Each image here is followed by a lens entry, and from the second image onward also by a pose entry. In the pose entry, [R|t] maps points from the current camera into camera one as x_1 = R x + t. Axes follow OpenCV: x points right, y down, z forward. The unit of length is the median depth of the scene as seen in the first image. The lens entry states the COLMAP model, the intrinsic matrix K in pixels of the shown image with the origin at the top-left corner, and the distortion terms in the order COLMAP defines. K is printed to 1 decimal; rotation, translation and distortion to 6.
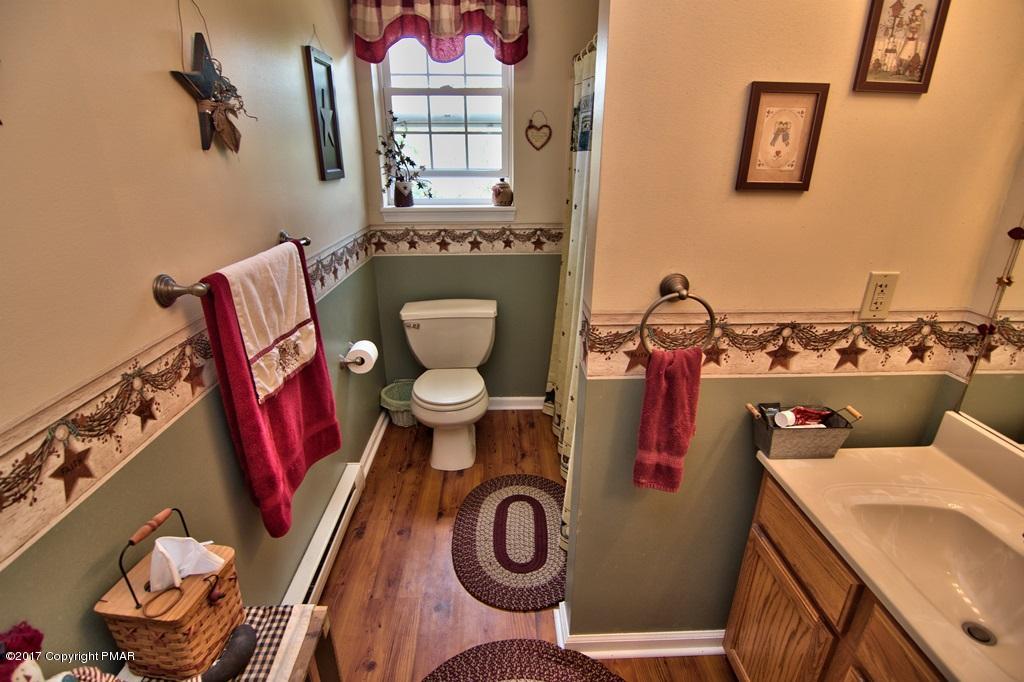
lens RADIAL K [[486.9, 0, 509.6], [0, 486.9, 343.8], [0, 0, 1]] dist [-0.009787, -0.008905]
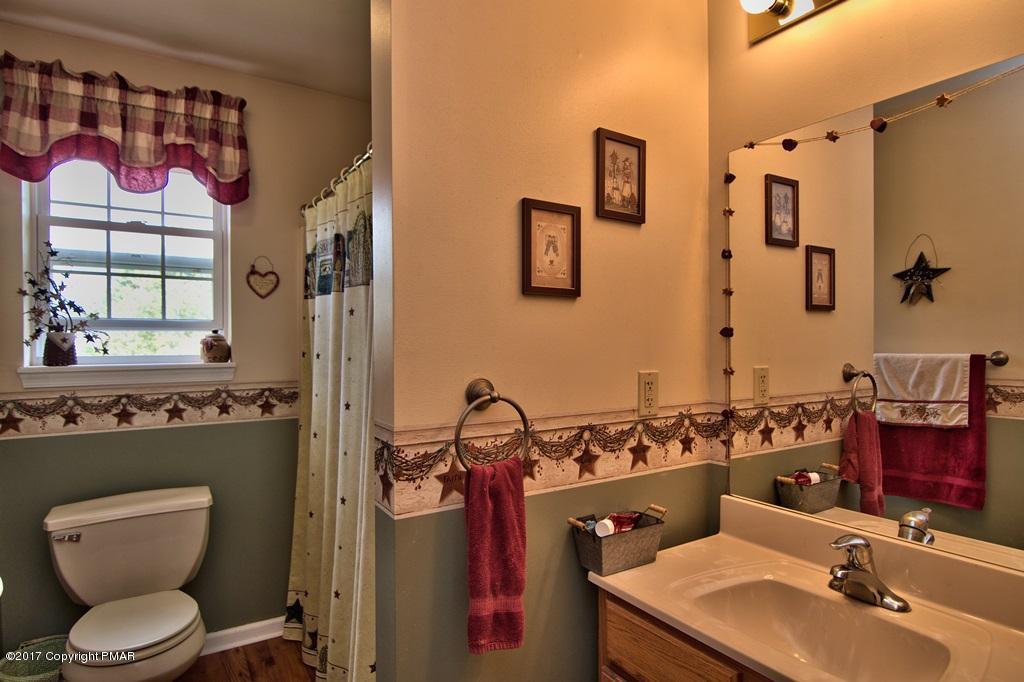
lens RADIAL K [[555.3, 0, 509.0], [0, 555.3, 342.6], [0, 0, 1]] dist [-0.008568, -0.008254]
pose [[0.862714, -0.004632, 0.505671, -0.095506], [0.186601, 0.932306, -0.309817, 0.086108], [-0.470005, 0.361642, 0.805177, 0.071094]]
